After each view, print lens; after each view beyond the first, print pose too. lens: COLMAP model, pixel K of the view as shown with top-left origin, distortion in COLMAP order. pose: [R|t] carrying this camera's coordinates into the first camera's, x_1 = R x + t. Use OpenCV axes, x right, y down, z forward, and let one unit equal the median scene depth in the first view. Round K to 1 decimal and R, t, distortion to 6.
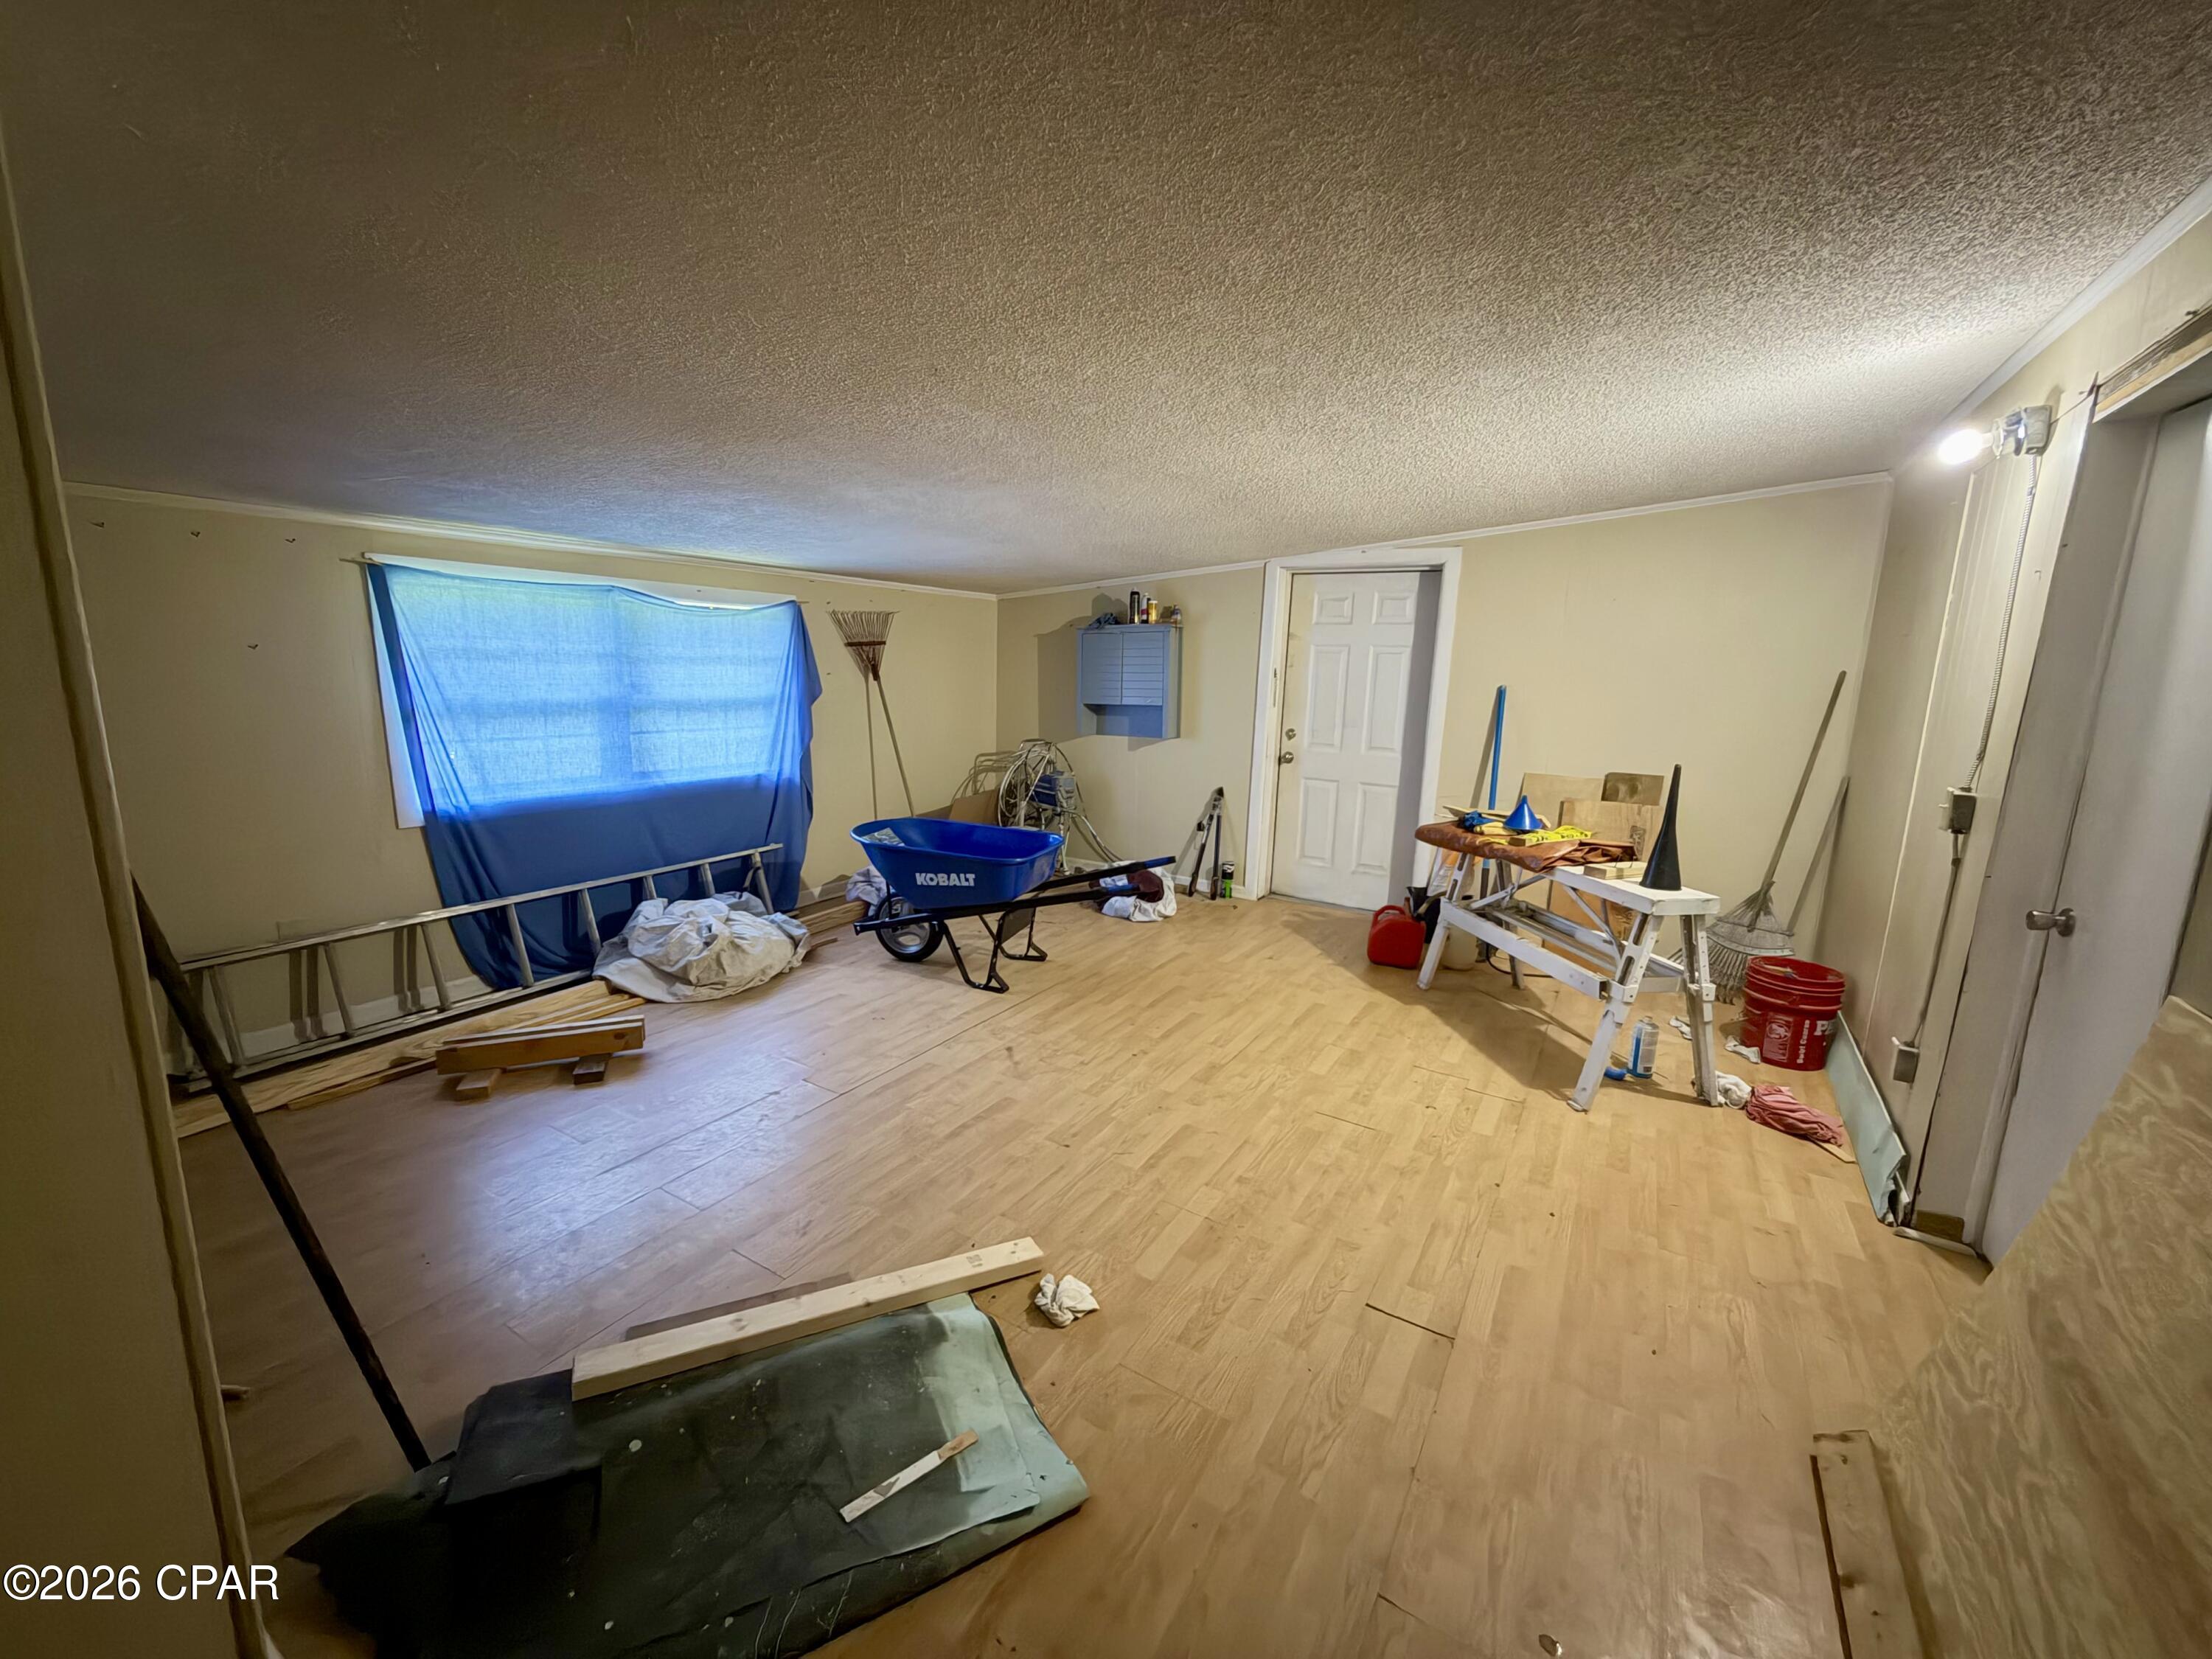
lens RADIAL K [[883.4, 0, 1098.3], [0, 883.4, 831.5], [0, 0, 1]] dist [0.000981, 0.000394]
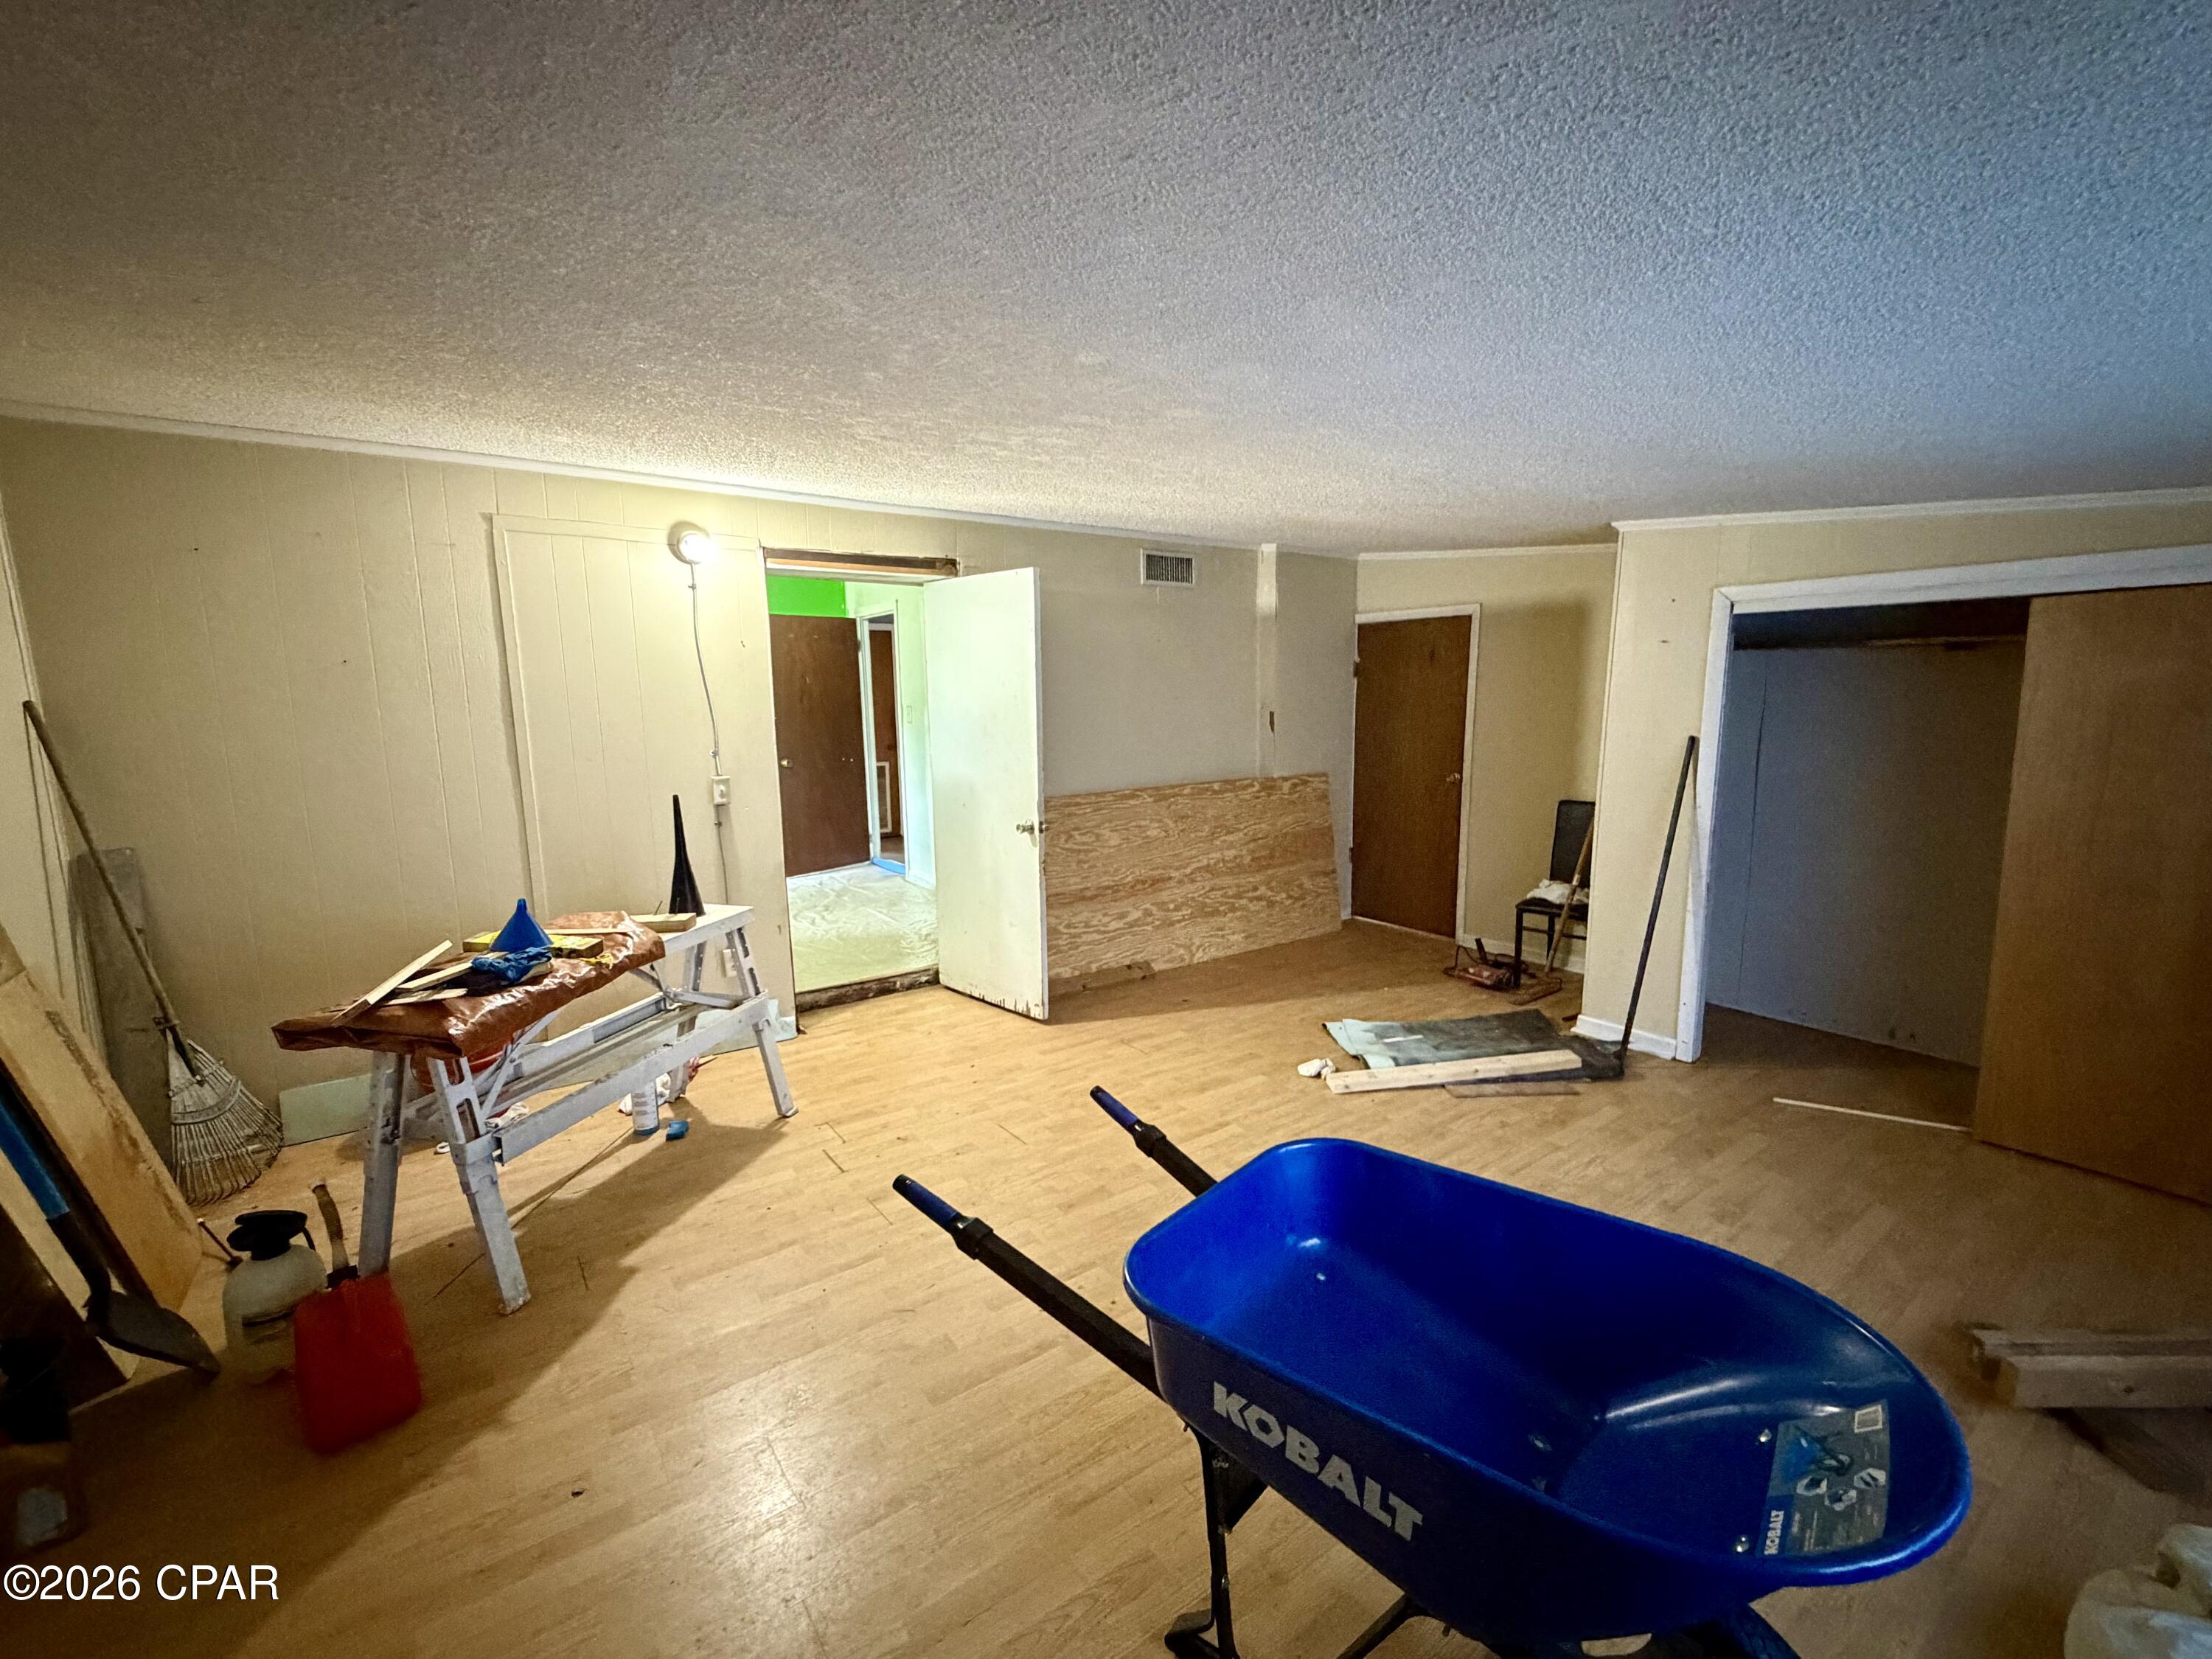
lens RADIAL K [[883.4, 0, 1098.3], [0, 883.4, 831.5], [0, 0, 1]] dist [0.000981, 0.000394]
pose [[-0.915835, -0.075105, 0.394468, -0.166860], [0.062255, 0.943920, 0.324253, -0.285366], [-0.396699, 0.321520, -0.859799, 1.426757]]
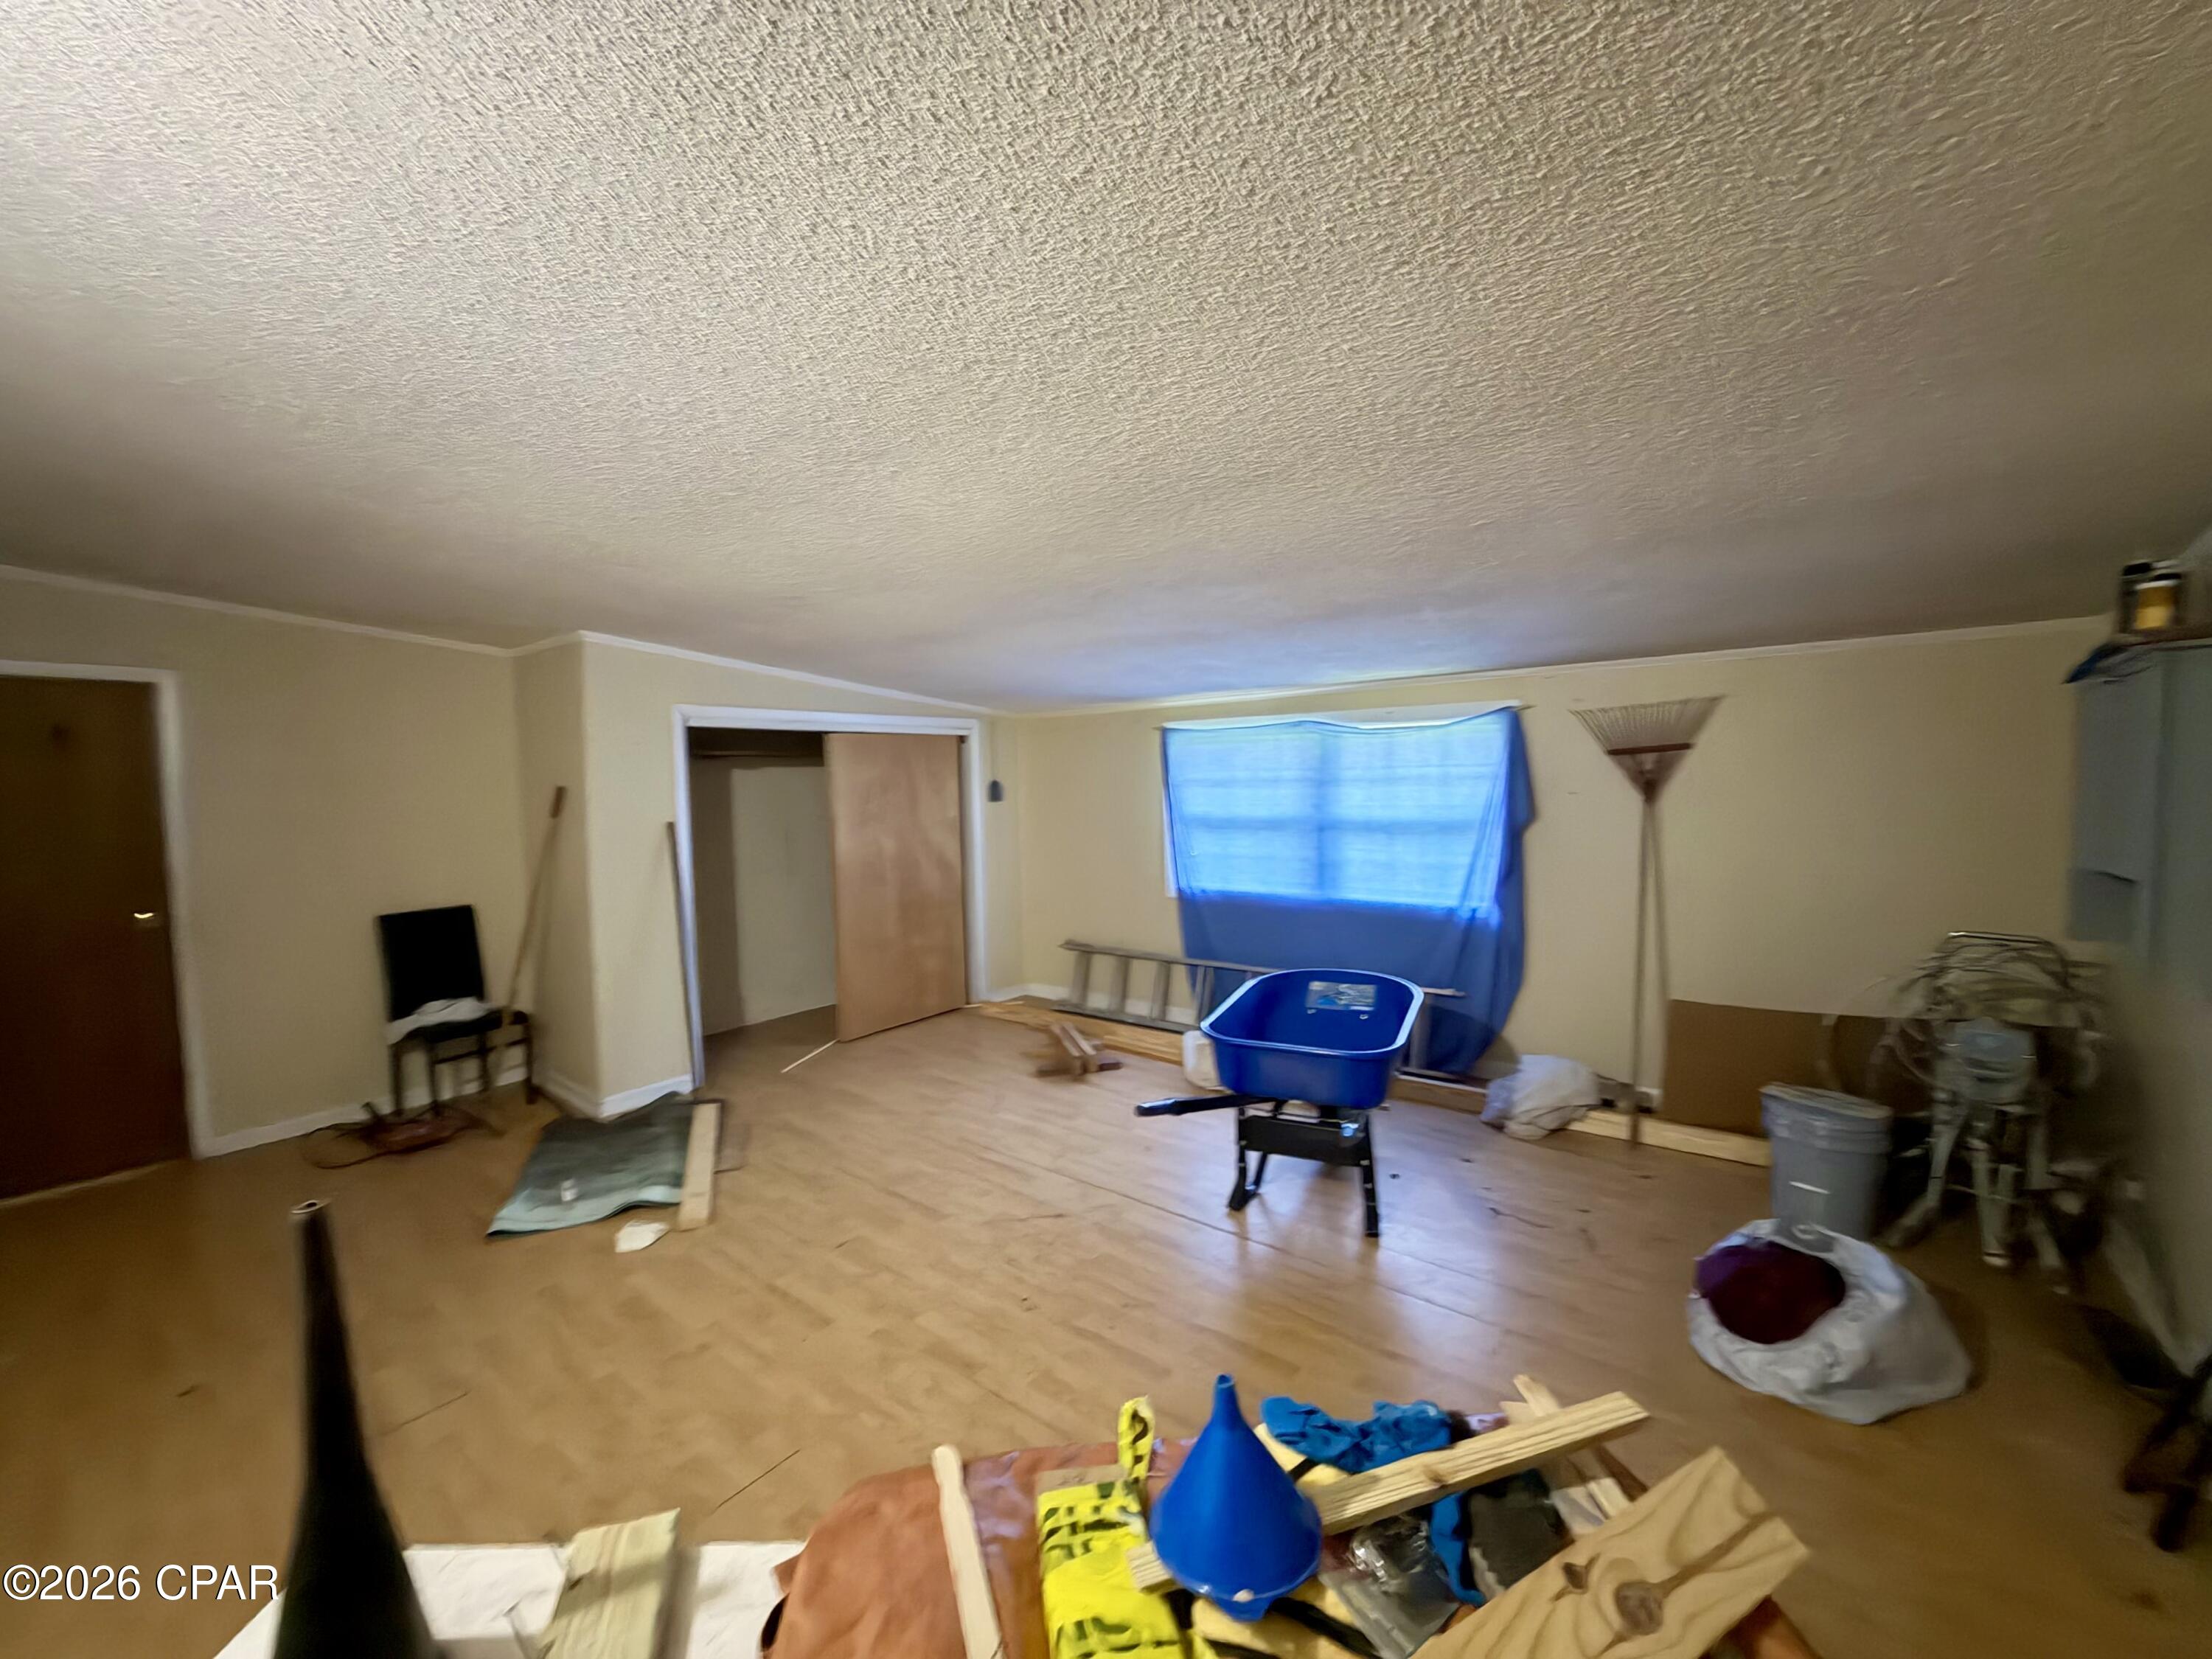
lens RADIAL K [[883.4, 0, 1098.3], [0, 883.4, 831.5], [0, 0, 1]] dist [0.000981, 0.000394]
pose [[-0.126319, 0.043144, -0.991051, 0.716458], [-0.161722, 0.984792, 0.063484, -0.186756], [0.978718, 0.168294, -0.117420, 1.013814]]
